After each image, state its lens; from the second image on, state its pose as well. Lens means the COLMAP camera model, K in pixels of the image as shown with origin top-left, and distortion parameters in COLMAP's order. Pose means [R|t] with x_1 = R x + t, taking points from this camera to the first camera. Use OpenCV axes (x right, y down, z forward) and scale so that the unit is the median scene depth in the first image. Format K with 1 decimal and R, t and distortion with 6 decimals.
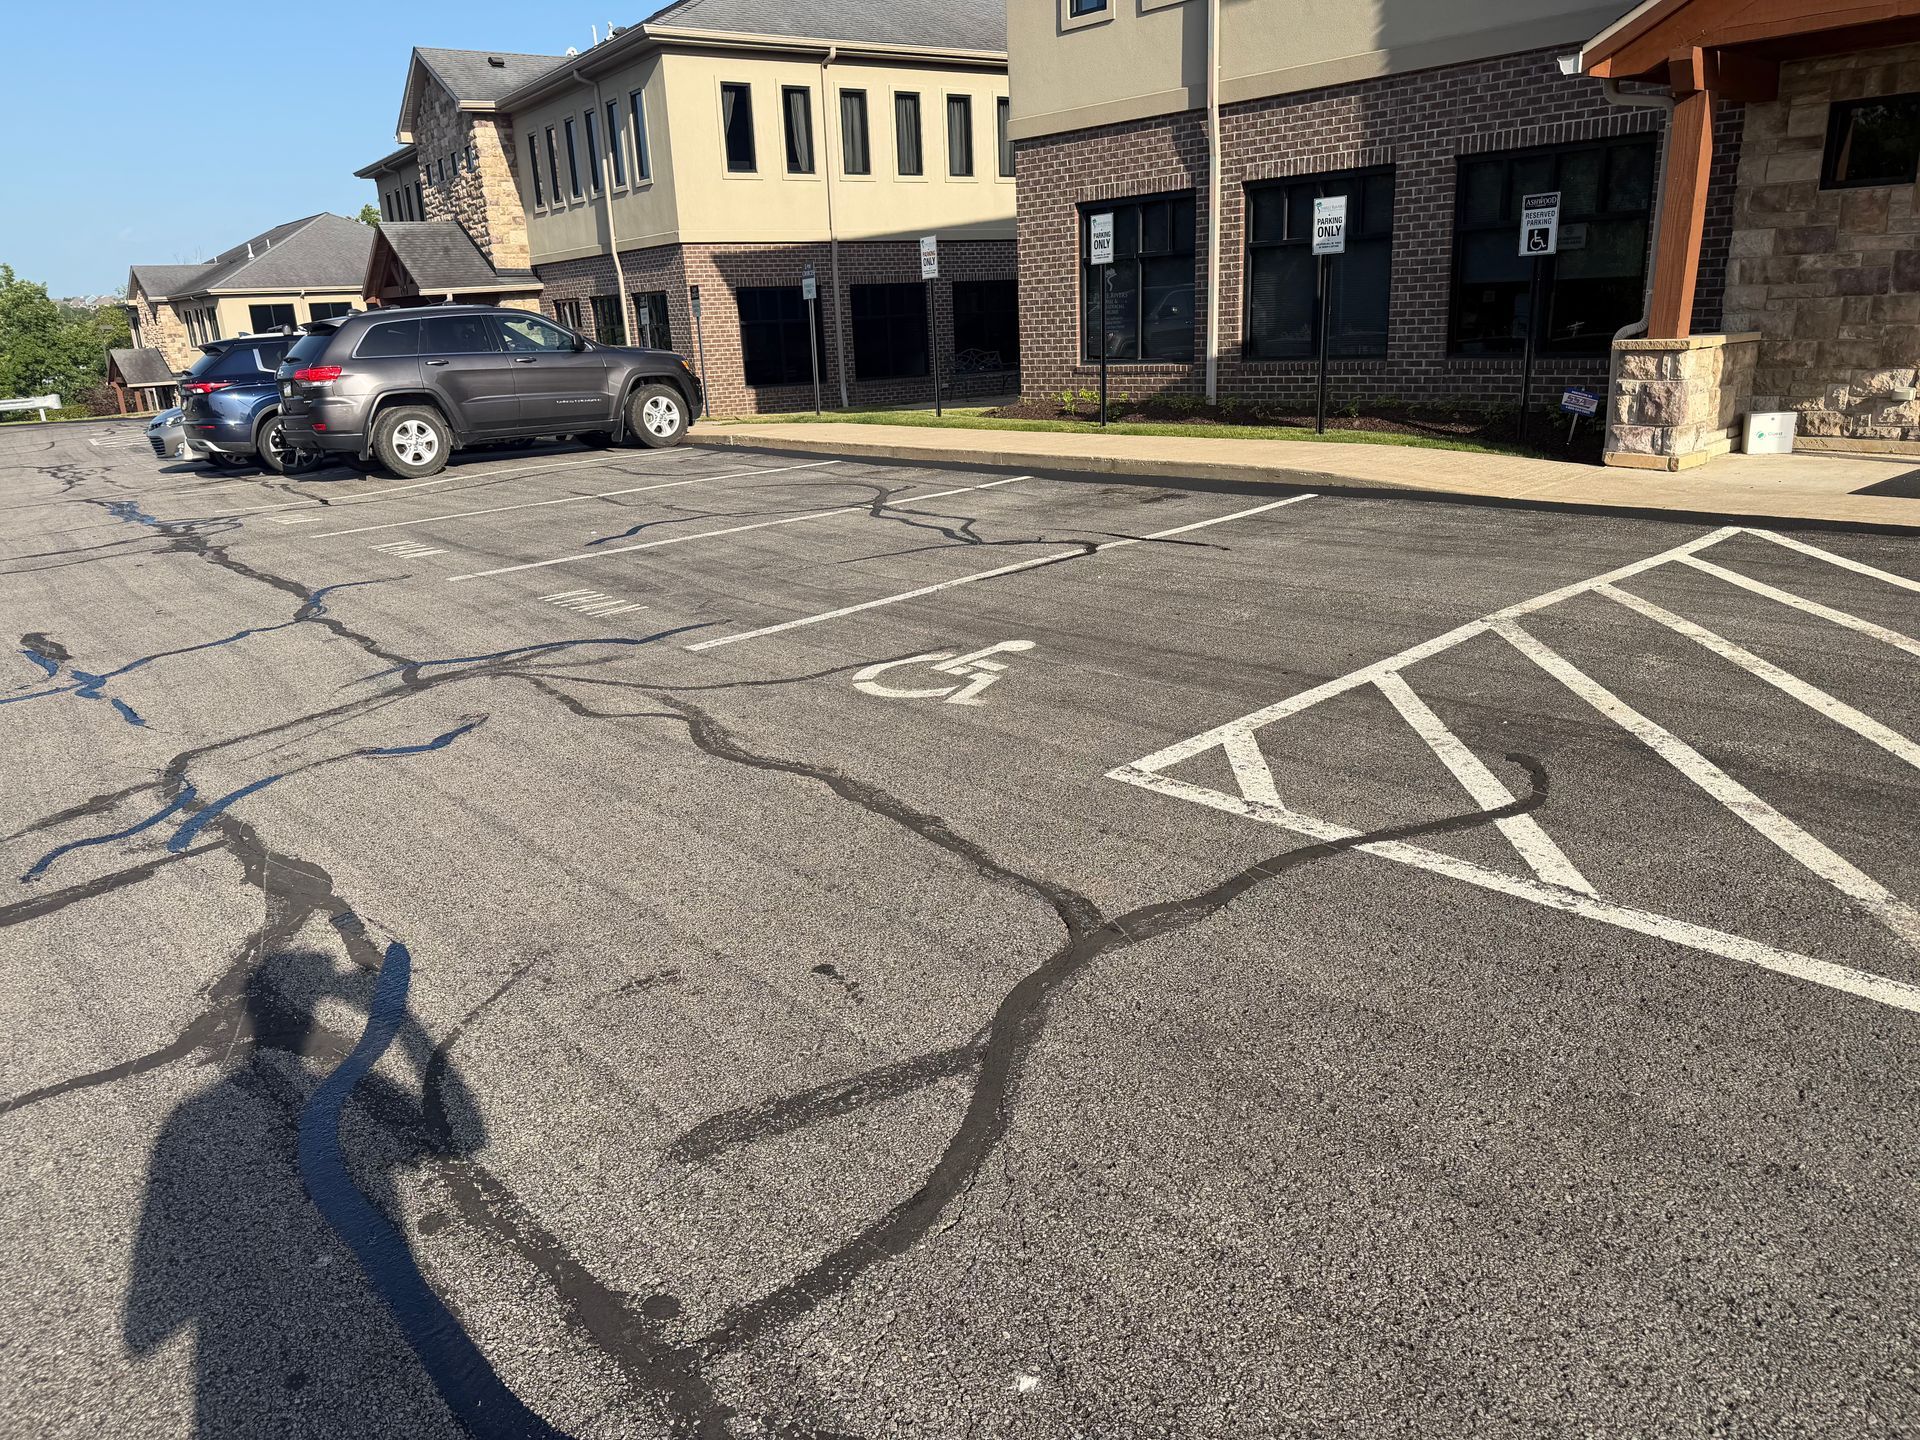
lens RADIAL K [[1390.8, 0, 964.7], [0, 1390.8, 735.4], [0, 0, 1]] dist [0.046632, -0.055021]
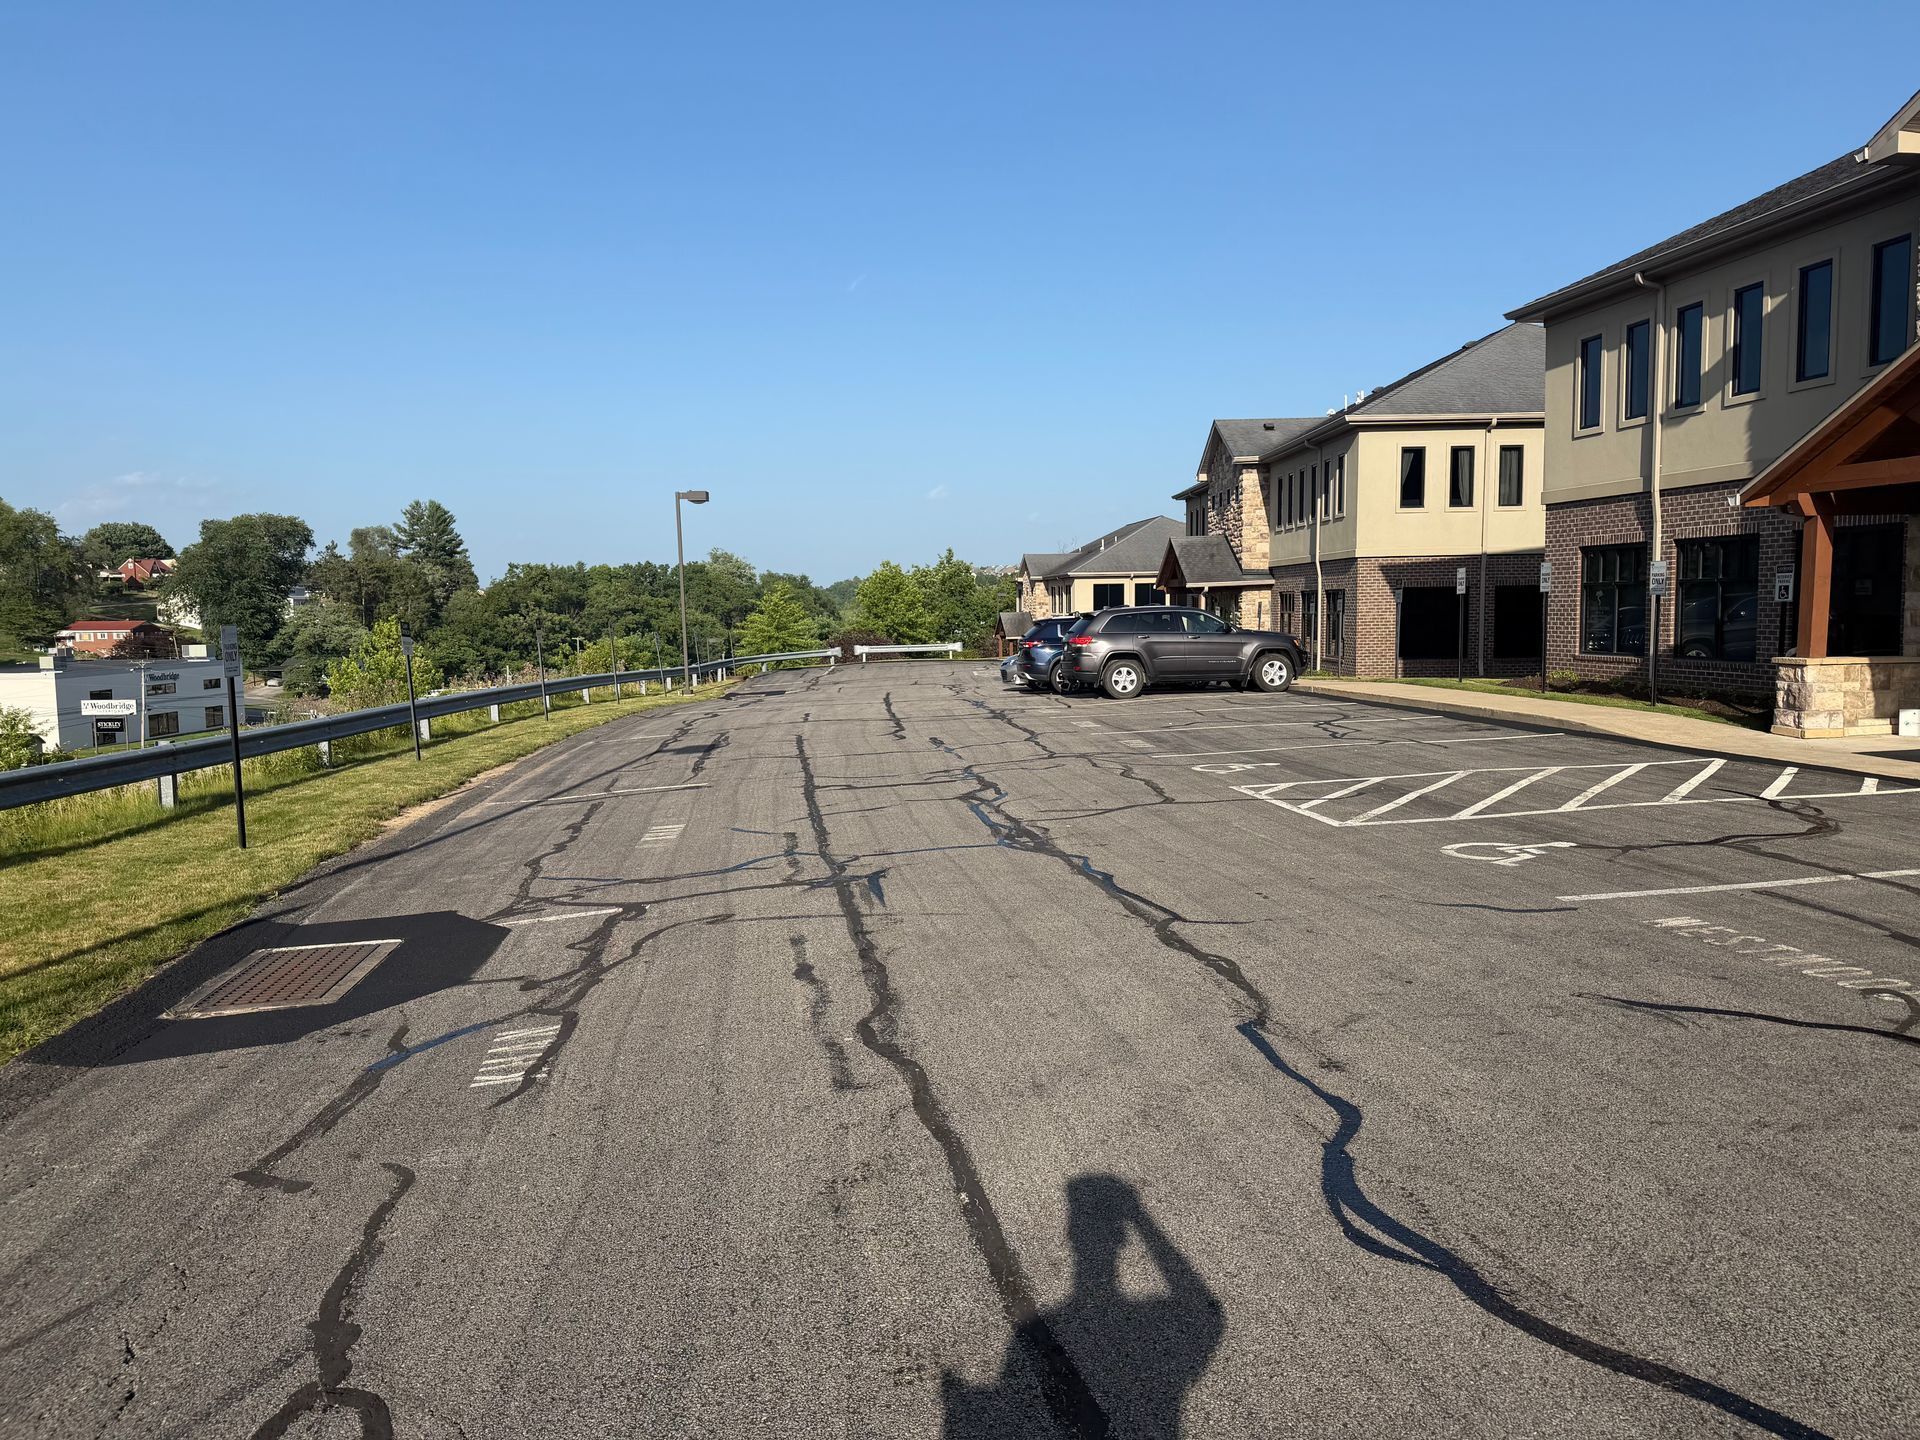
lens RADIAL K [[1390.8, 0, 962.2], [0, 1390.8, 723.3], [0, 0, 1]] dist [0.046632, -0.055021]
pose [[0.845197, 0.075962, -0.529030, 0.212531], [-0.176232, 0.974098, -0.141685, 0.075034], [0.504564, 0.212984, 0.836692, -0.325080]]
